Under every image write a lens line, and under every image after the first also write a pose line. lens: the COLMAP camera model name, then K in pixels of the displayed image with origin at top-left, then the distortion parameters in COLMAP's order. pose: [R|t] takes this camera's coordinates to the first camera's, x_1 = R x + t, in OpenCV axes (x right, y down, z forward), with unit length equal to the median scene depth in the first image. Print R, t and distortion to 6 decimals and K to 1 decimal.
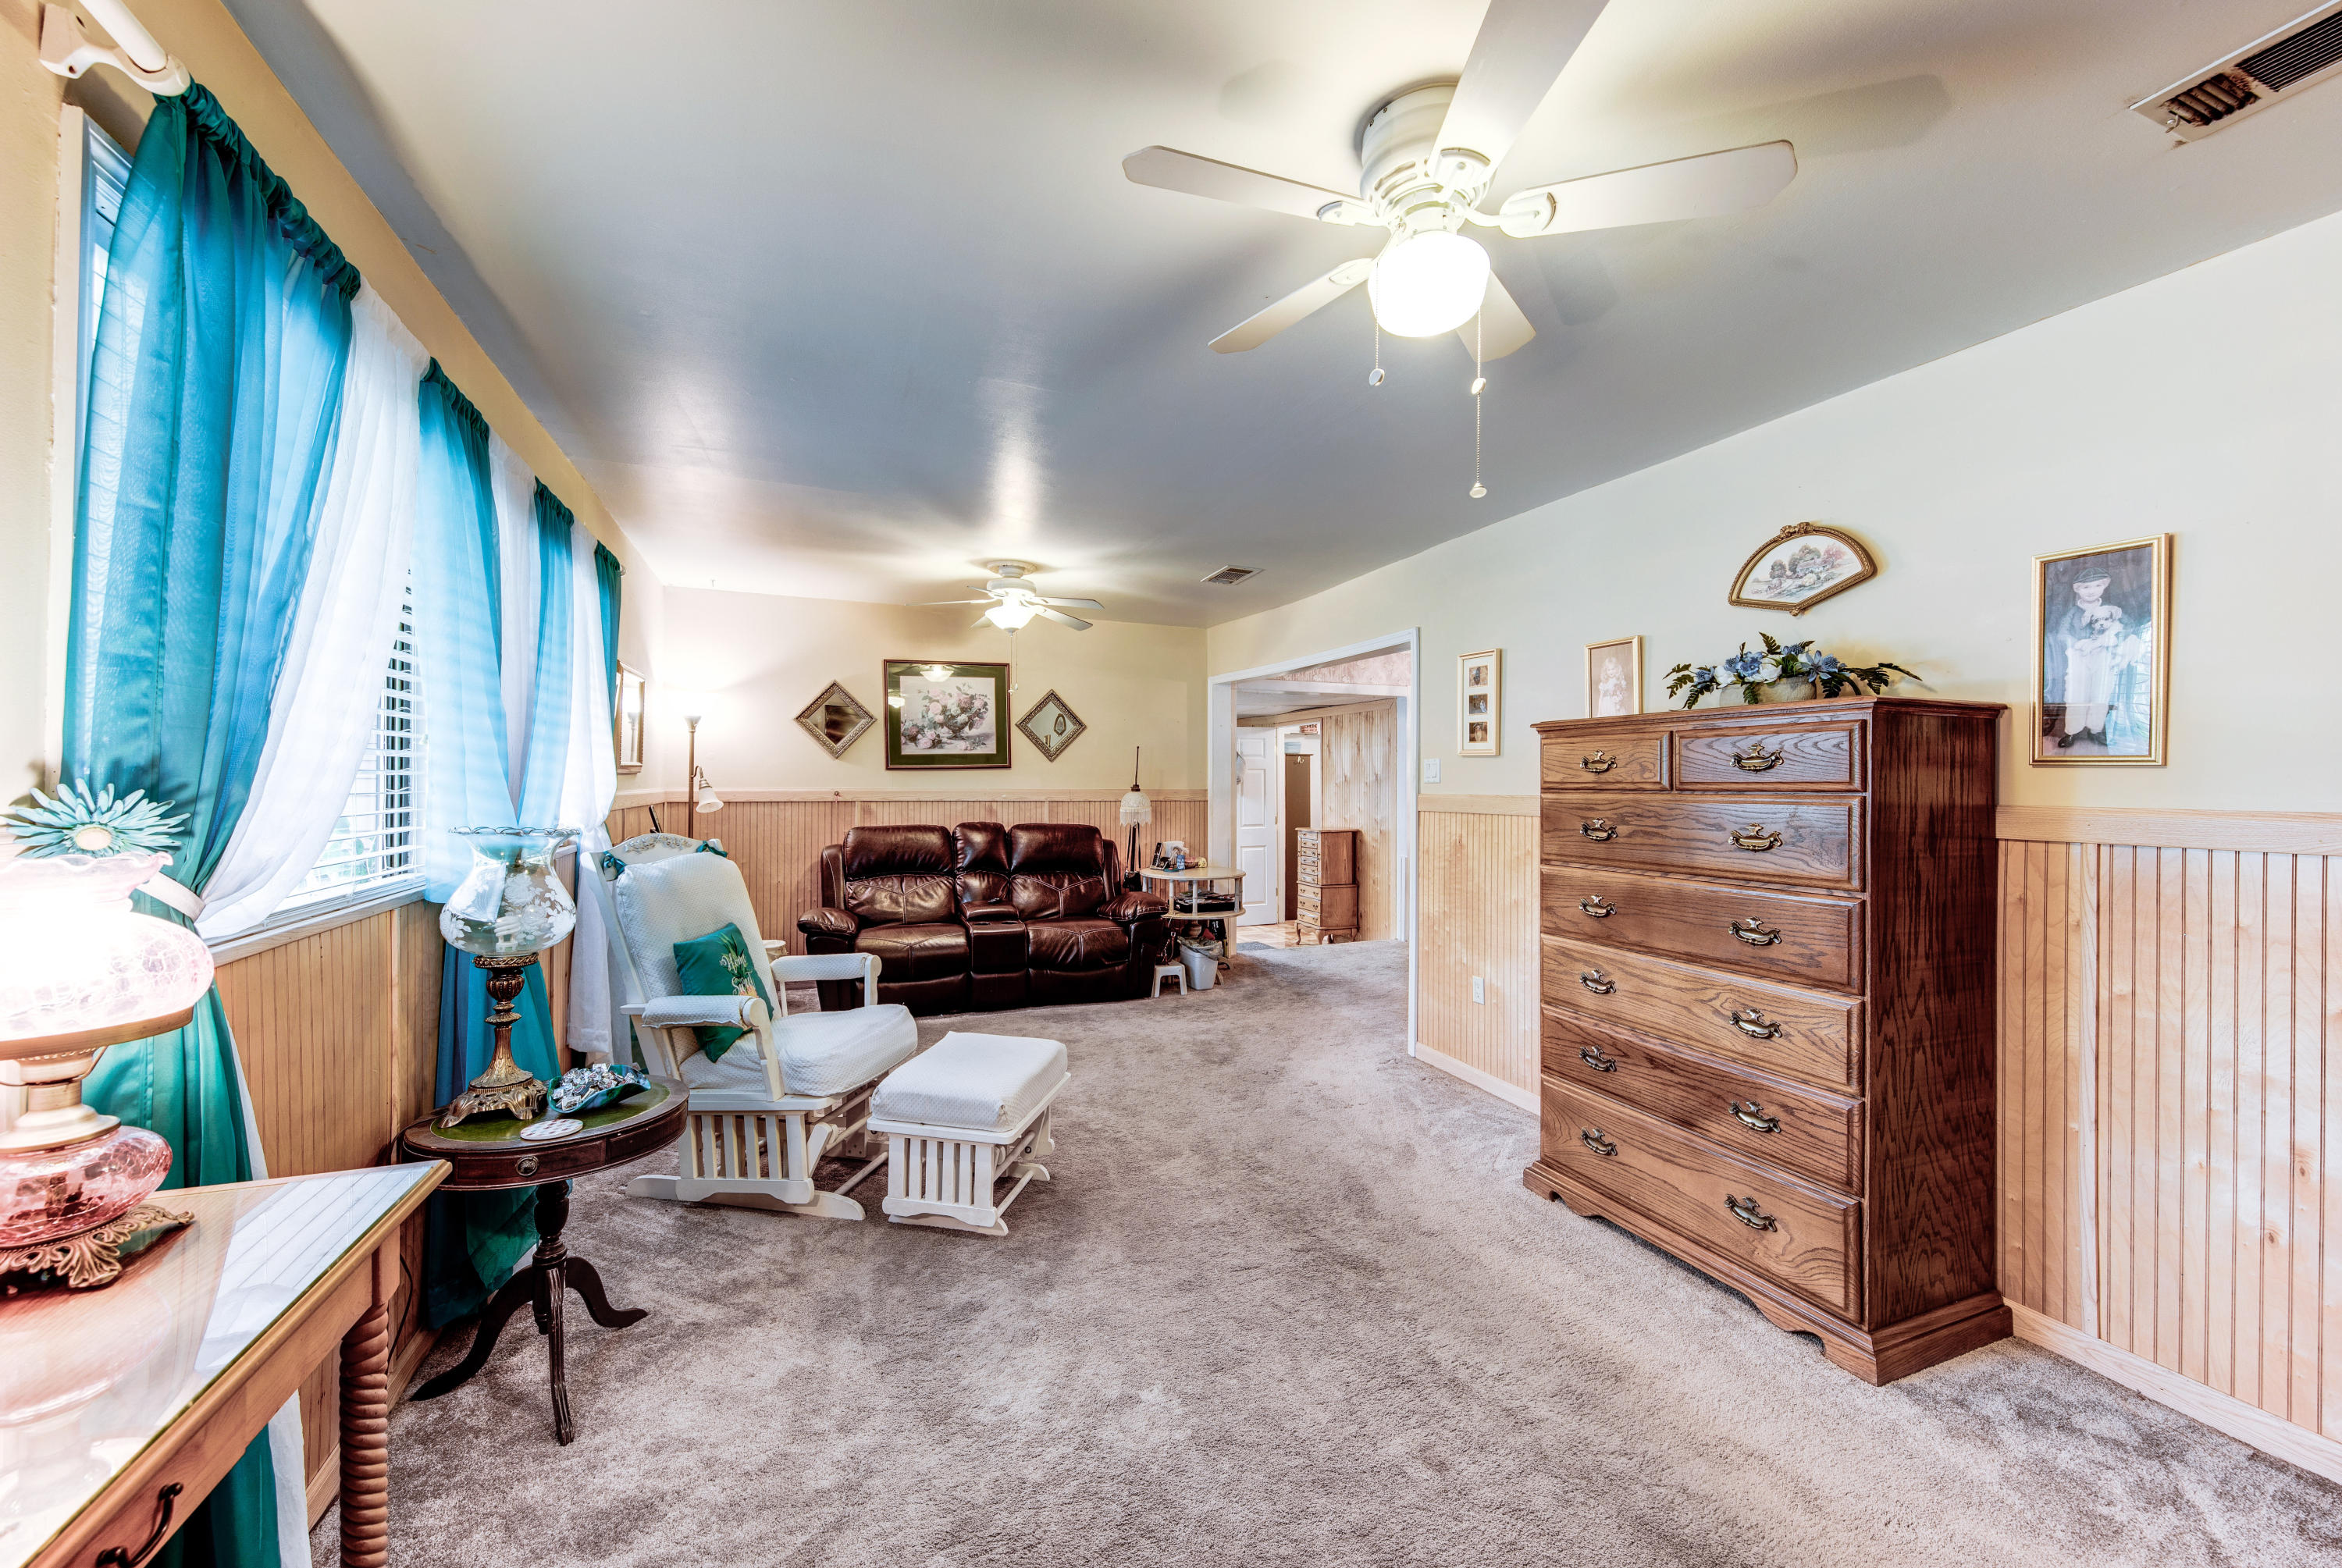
lens RADIAL K [[880.6, 0, 1171.0], [0, 880.6, 784.0], [0, 0, 1]] dist [0.013609, -0.008449]
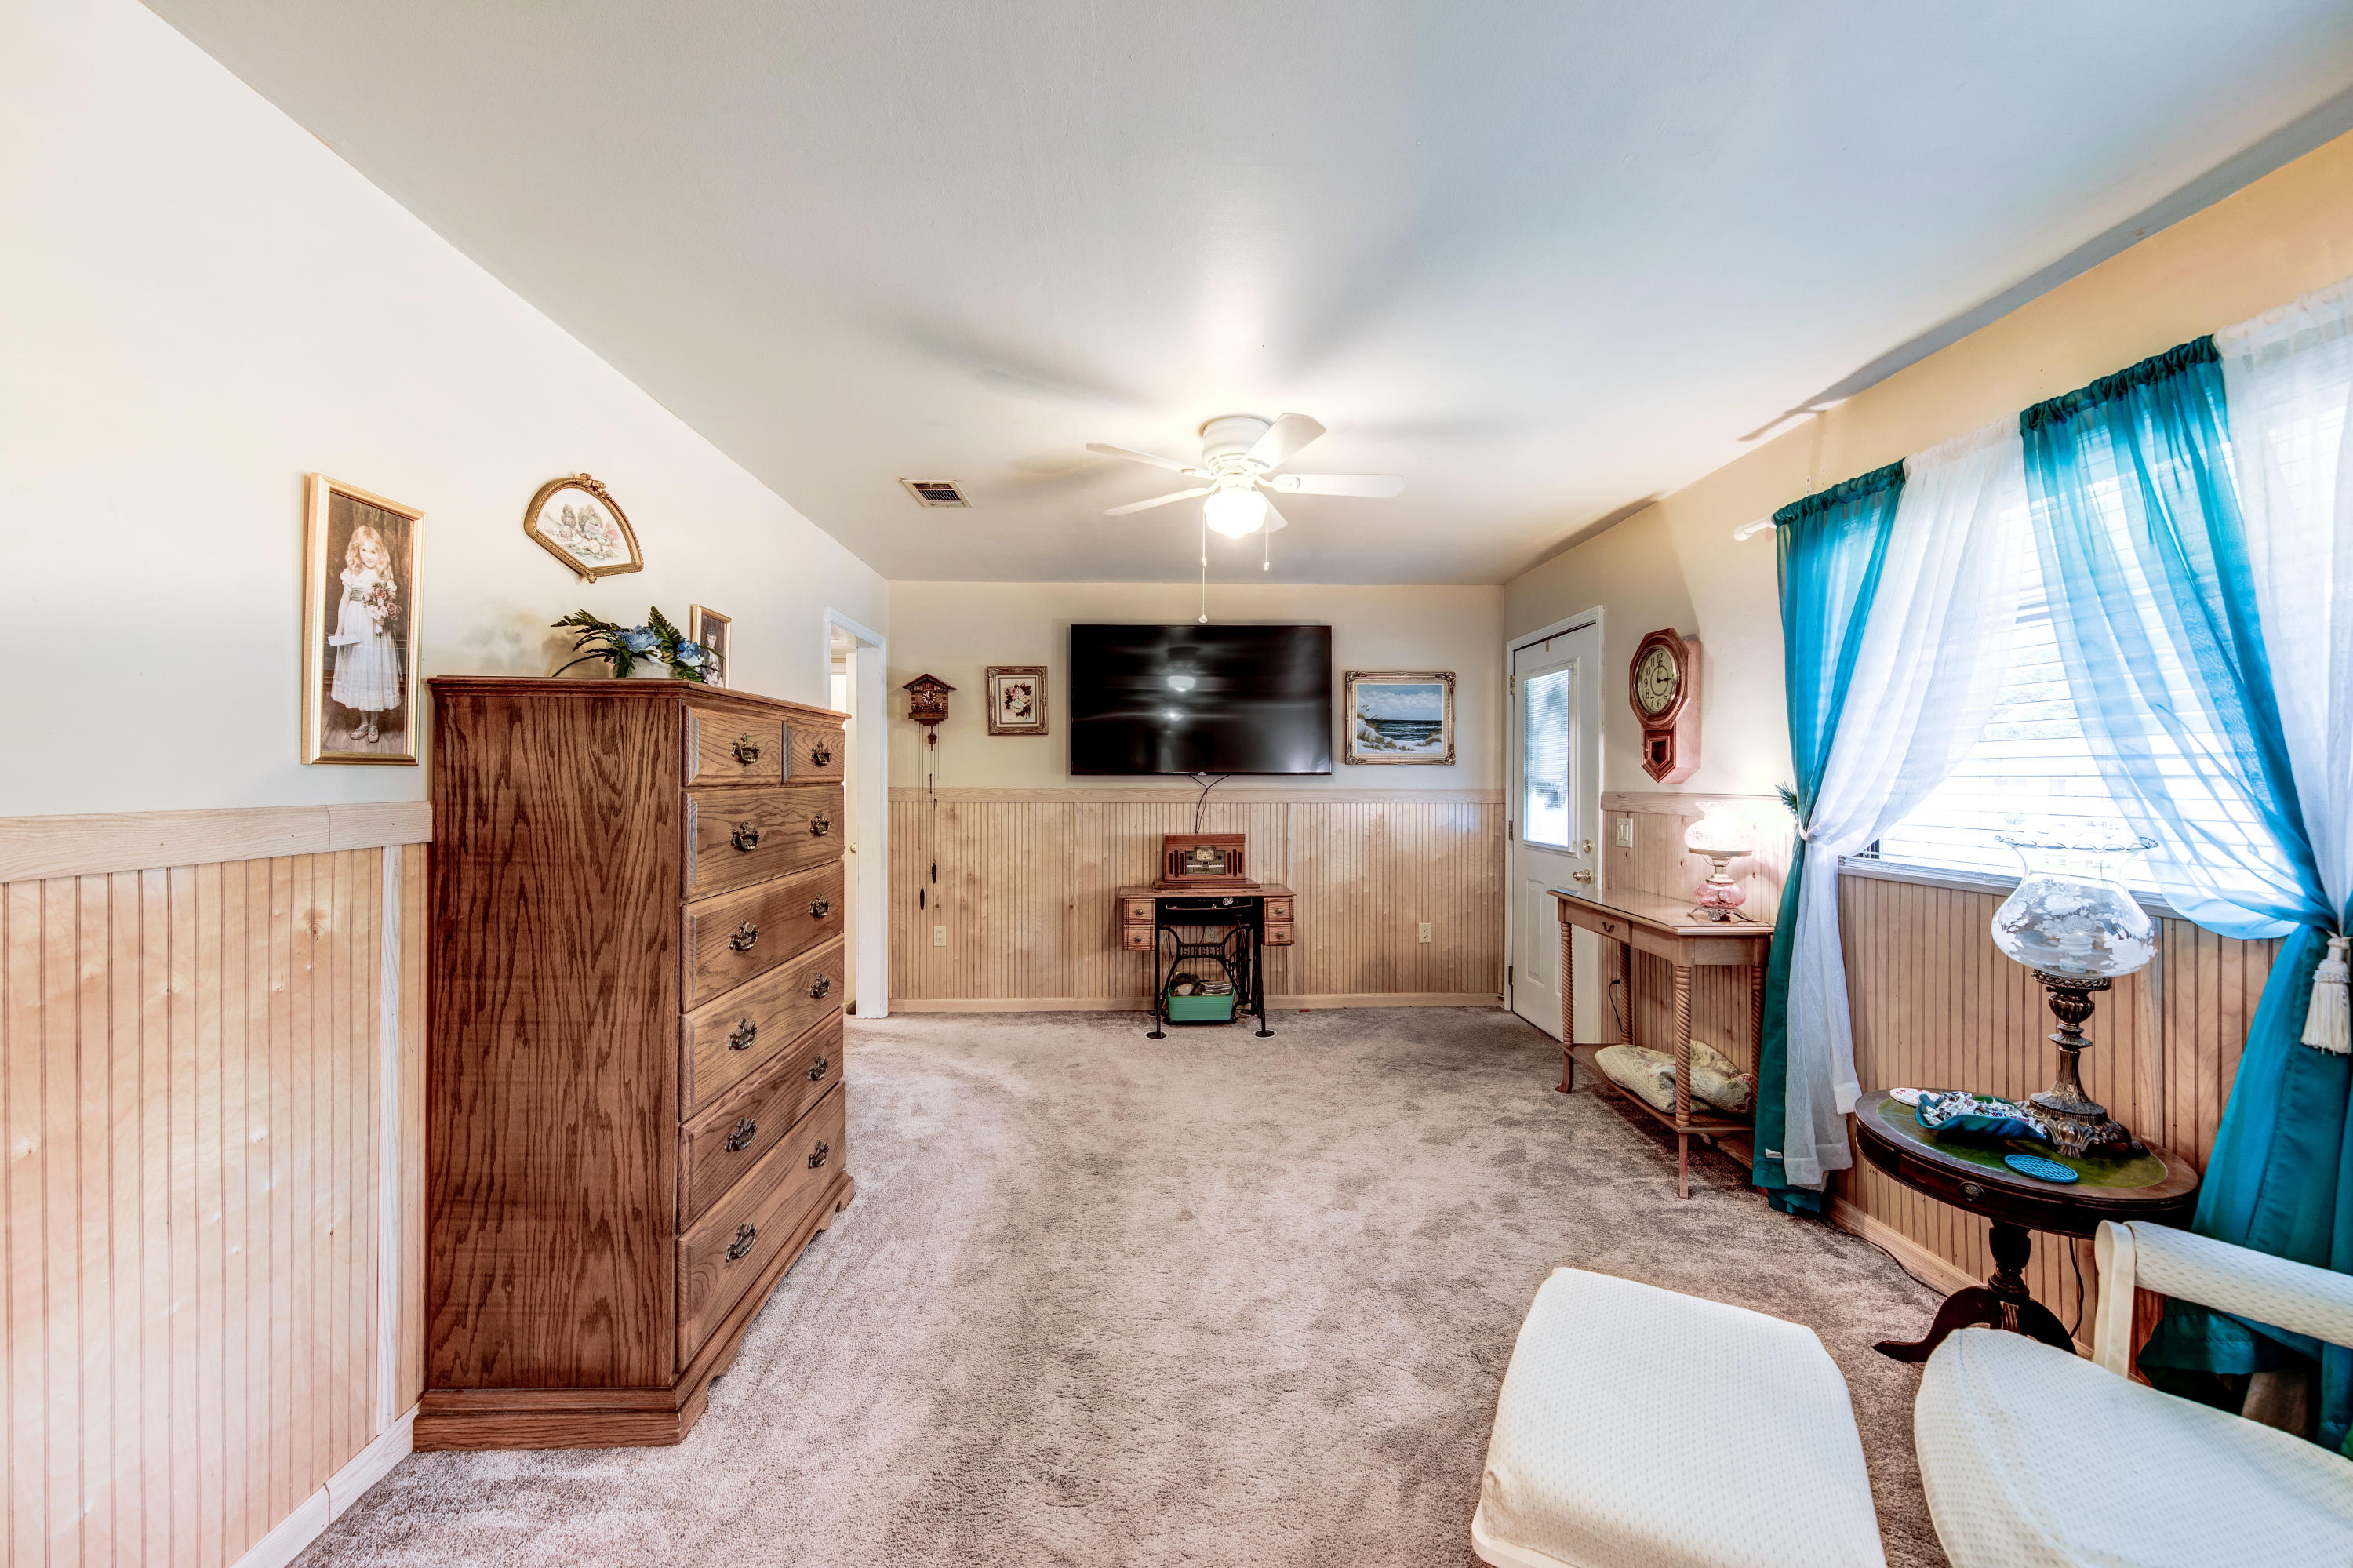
lens RADIAL K [[884.8, 0, 1176.5], [0, 884.8, 784.0], [0, 0, 1]] dist [0.013609, -0.008449]
pose [[-0.941598, -0.011027, 0.336557, -0.066624], [-0.006908, 0.999886, 0.013436, -0.004698], [-0.336667, 0.010326, -0.941567, 0.840601]]
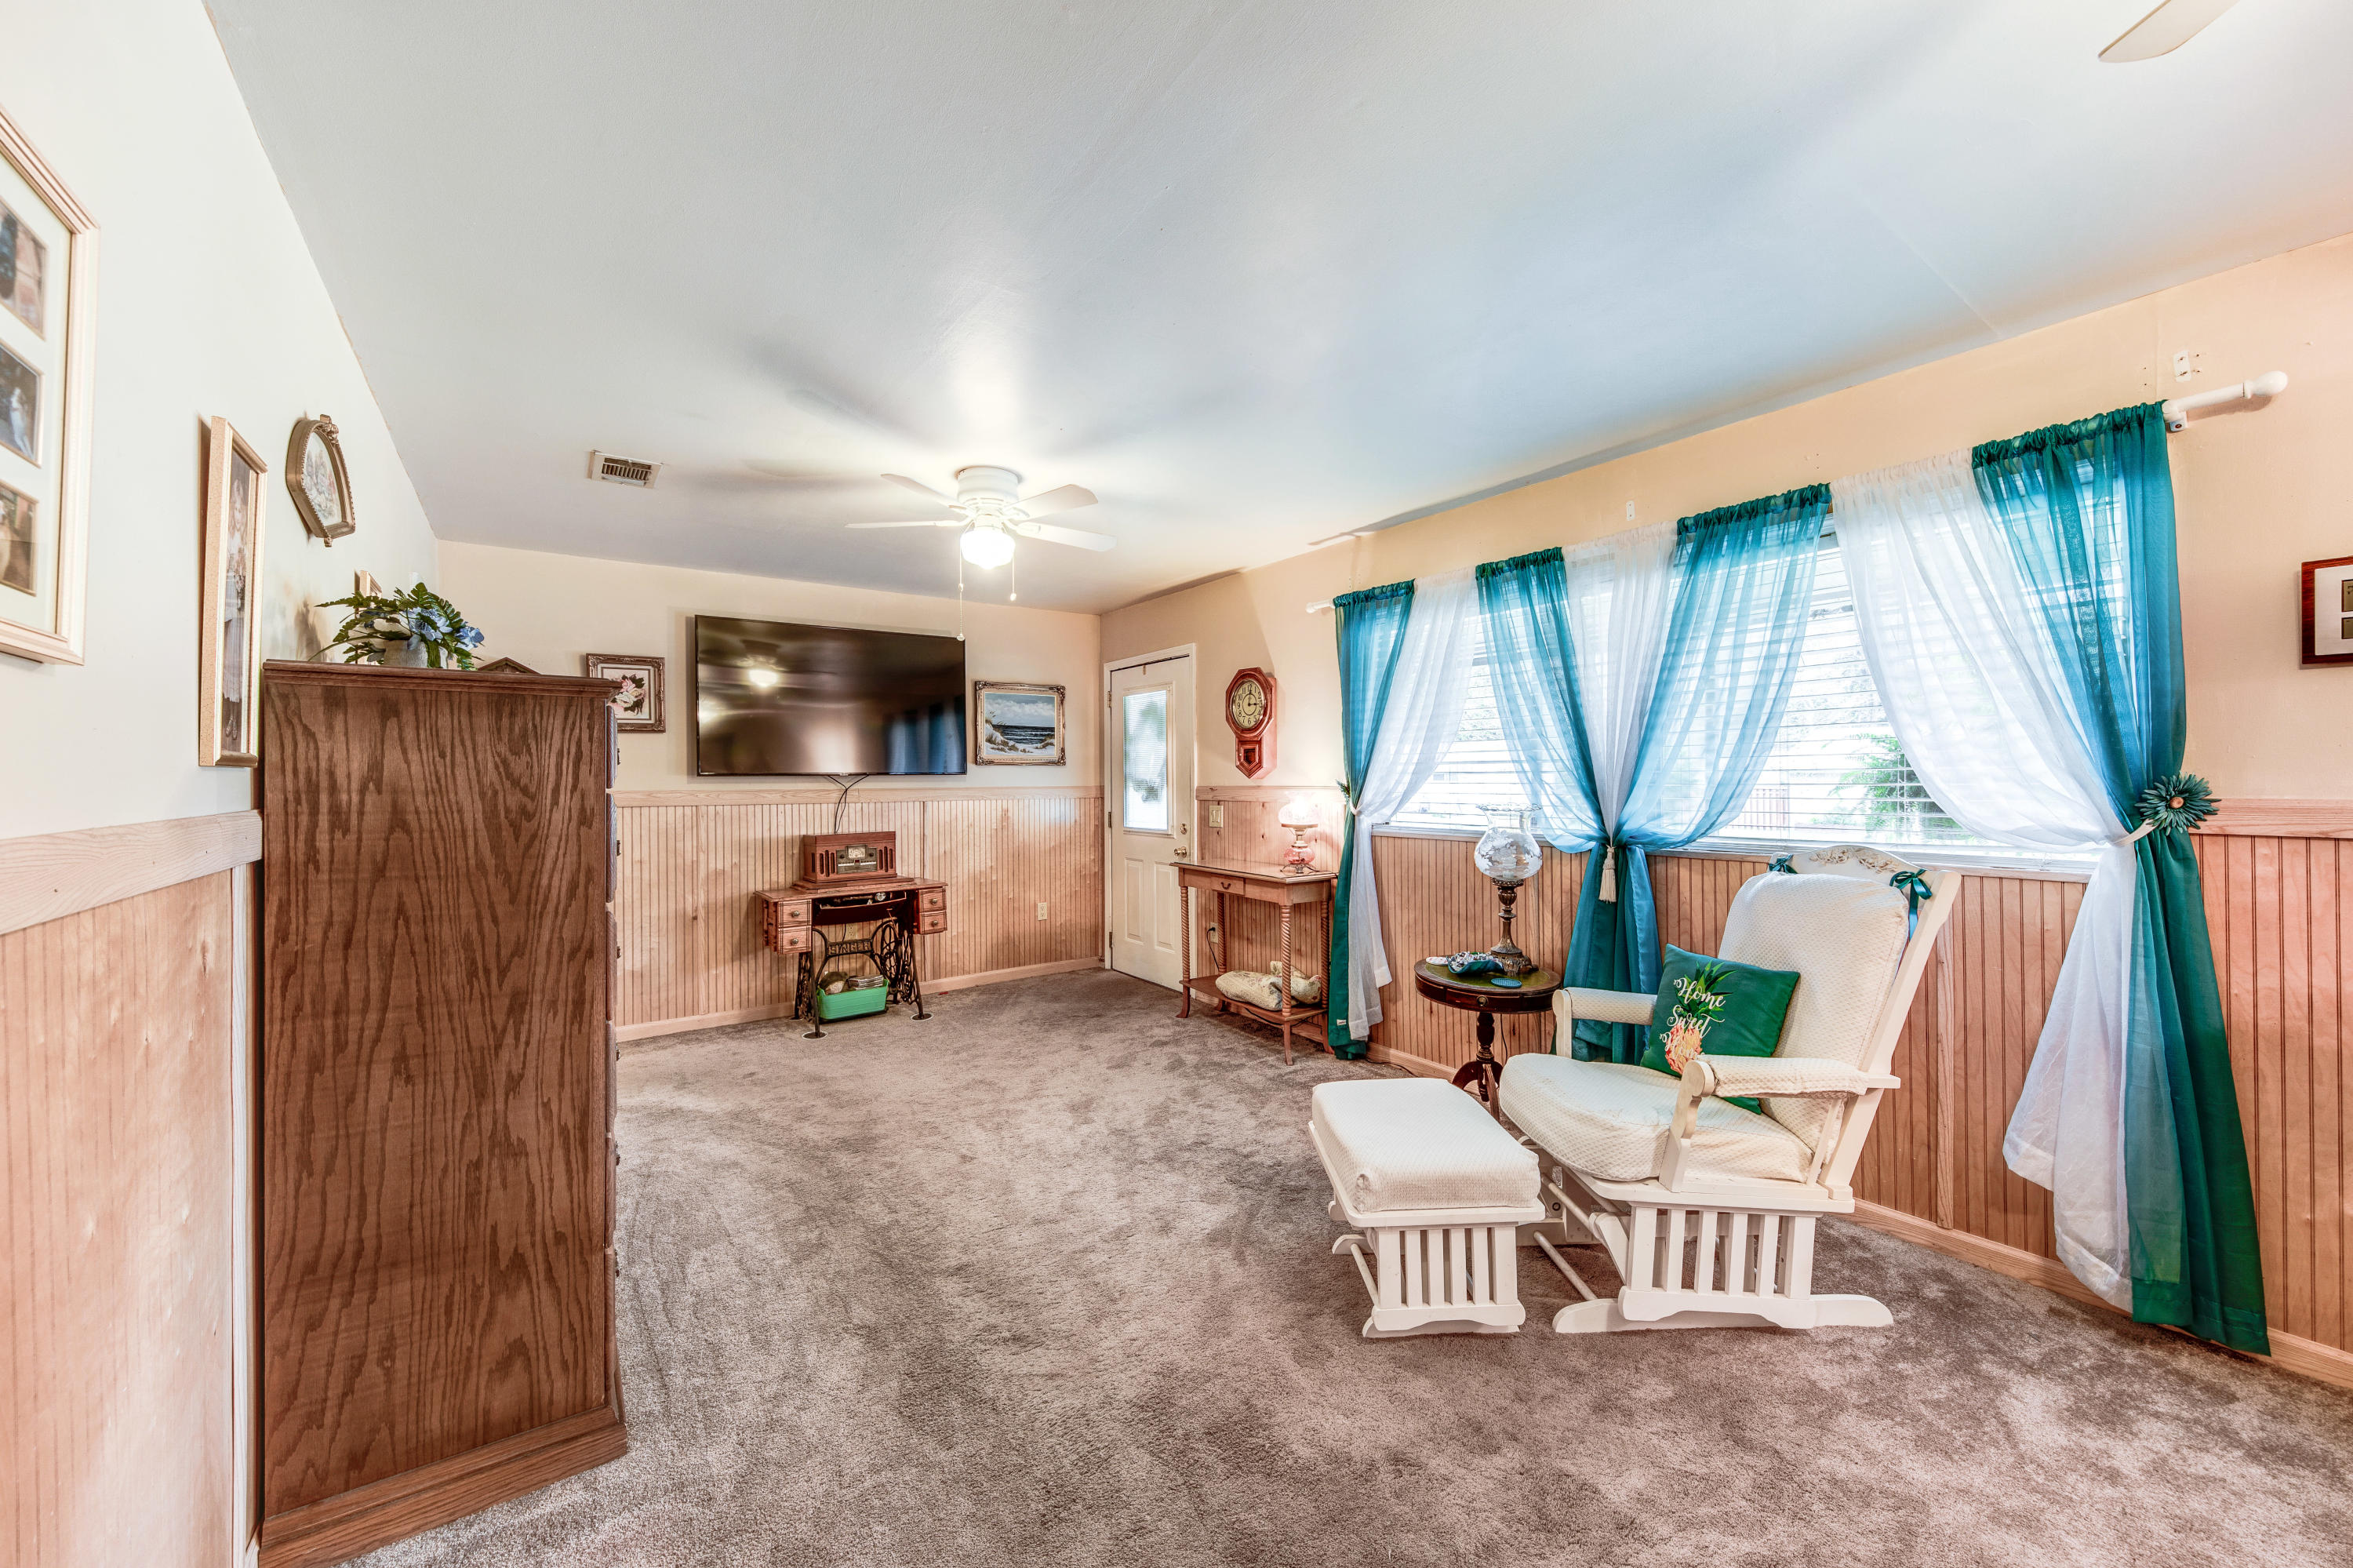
lens RADIAL K [[884.8, 0, 1176.5], [0, 884.8, 784.0], [0, 0, 1]] dist [0.013609, -0.008449]
pose [[-0.971769, 0.001366, -0.235930, 0.107547], [-0.001259, 0.999939, 0.010974, -0.003379], [0.235930, 0.010961, -0.971708, 0.964273]]
